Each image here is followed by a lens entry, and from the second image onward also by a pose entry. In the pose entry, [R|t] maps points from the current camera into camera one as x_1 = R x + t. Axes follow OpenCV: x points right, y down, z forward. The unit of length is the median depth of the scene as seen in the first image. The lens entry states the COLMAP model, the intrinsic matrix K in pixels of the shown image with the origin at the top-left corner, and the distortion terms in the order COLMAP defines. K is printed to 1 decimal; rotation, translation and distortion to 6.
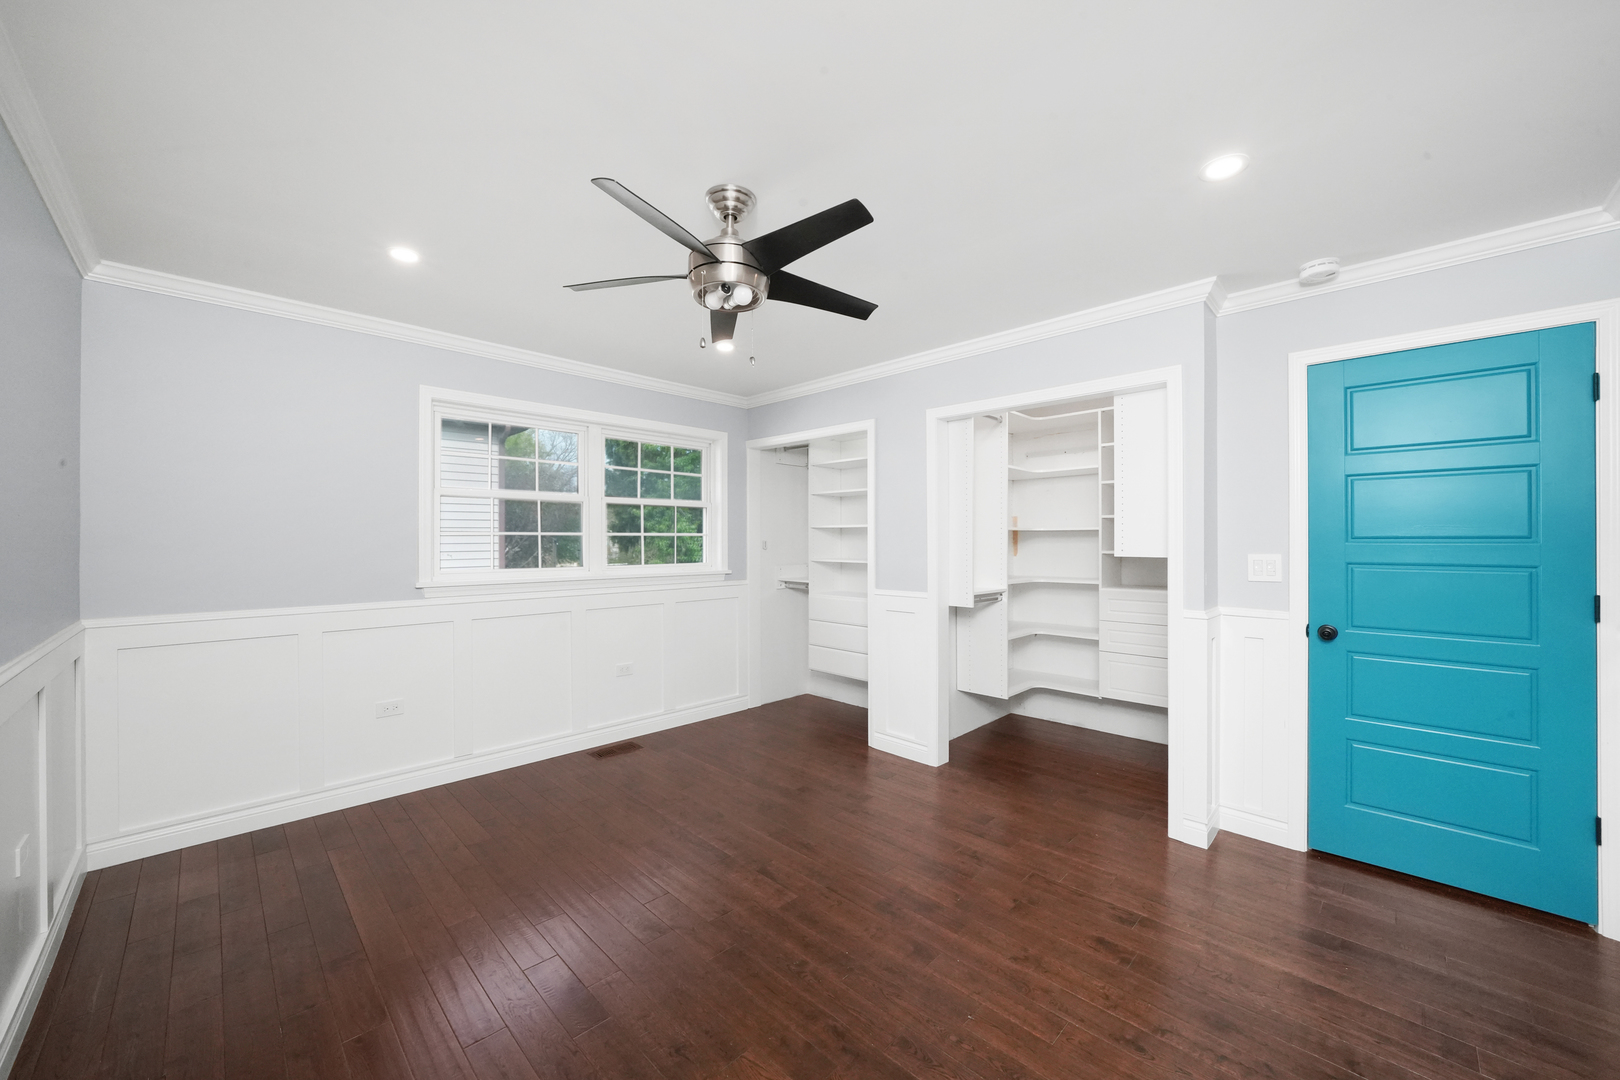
lens RADIAL K [[625.2, 0, 796.2], [0, 625.2, 541.8], [0, 0, 1]] dist [-0.000842, -0.000002]
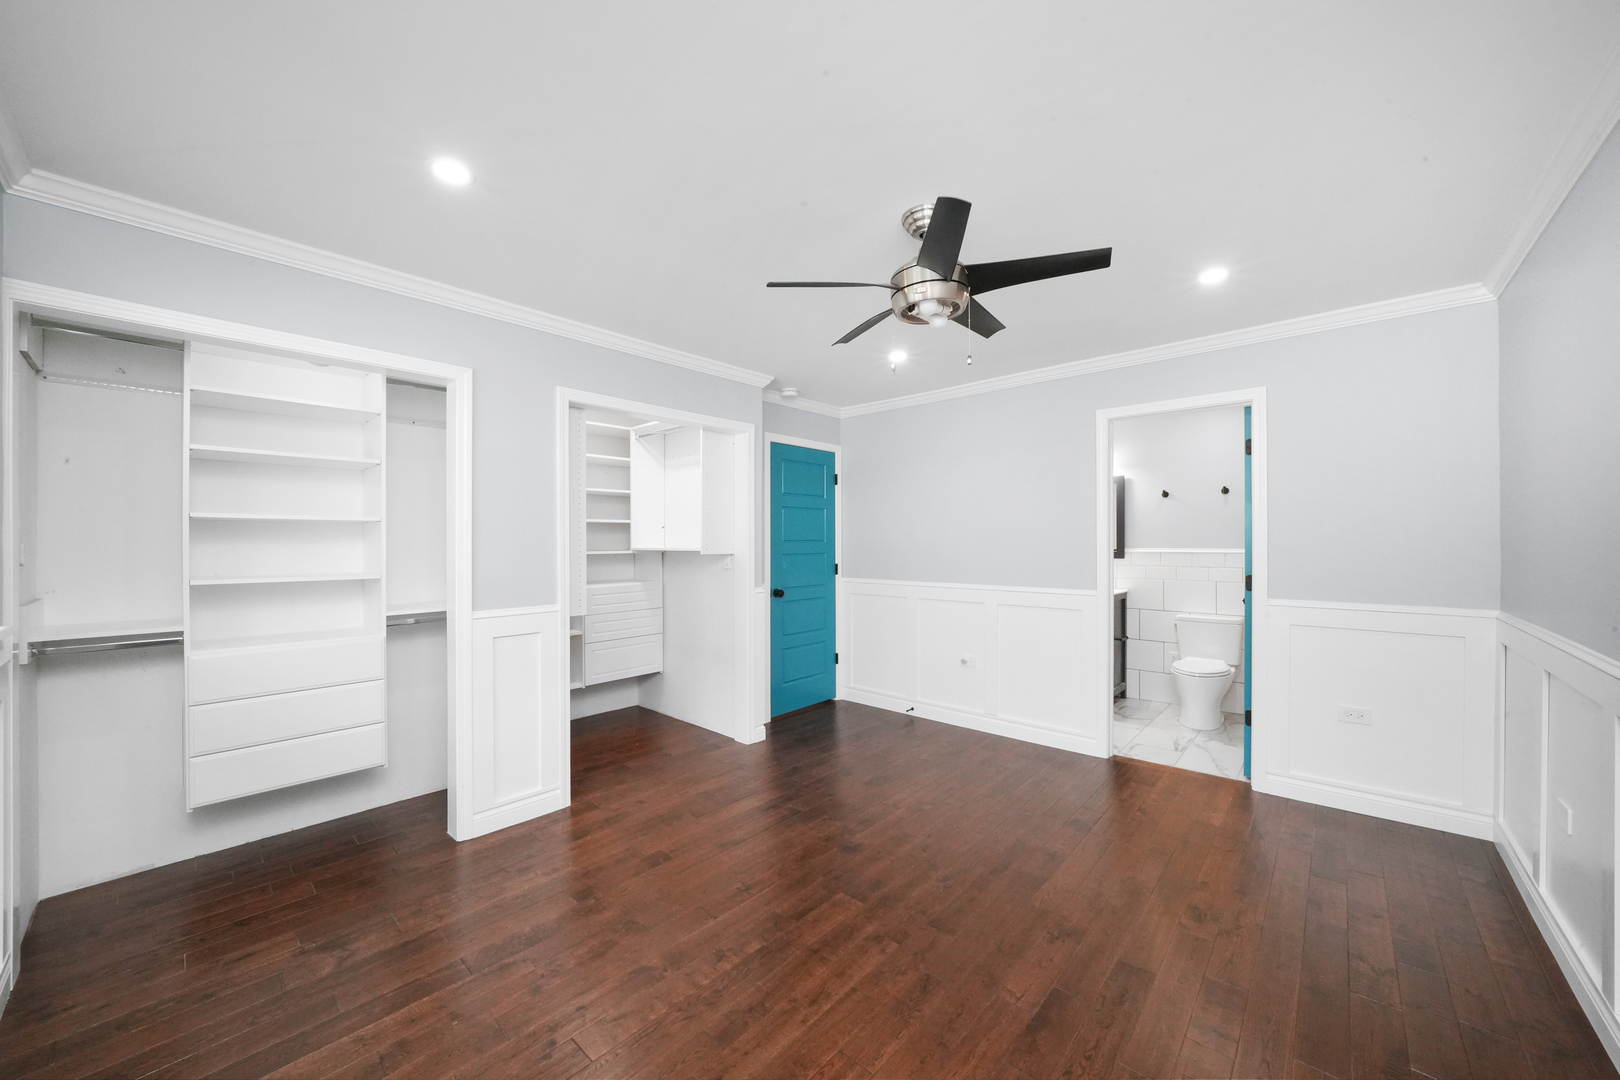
lens RADIAL K [[625.2, 0, 796.2], [0, 625.2, 541.8], [0, 0, 1]] dist [-0.000842, -0.000002]
pose [[-0.069235, -0.002366, 0.997598, -0.926794], [0.000392, 0.999997, 0.002398, -0.006221], [-0.997600, 0.000557, -0.069234, 1.052380]]
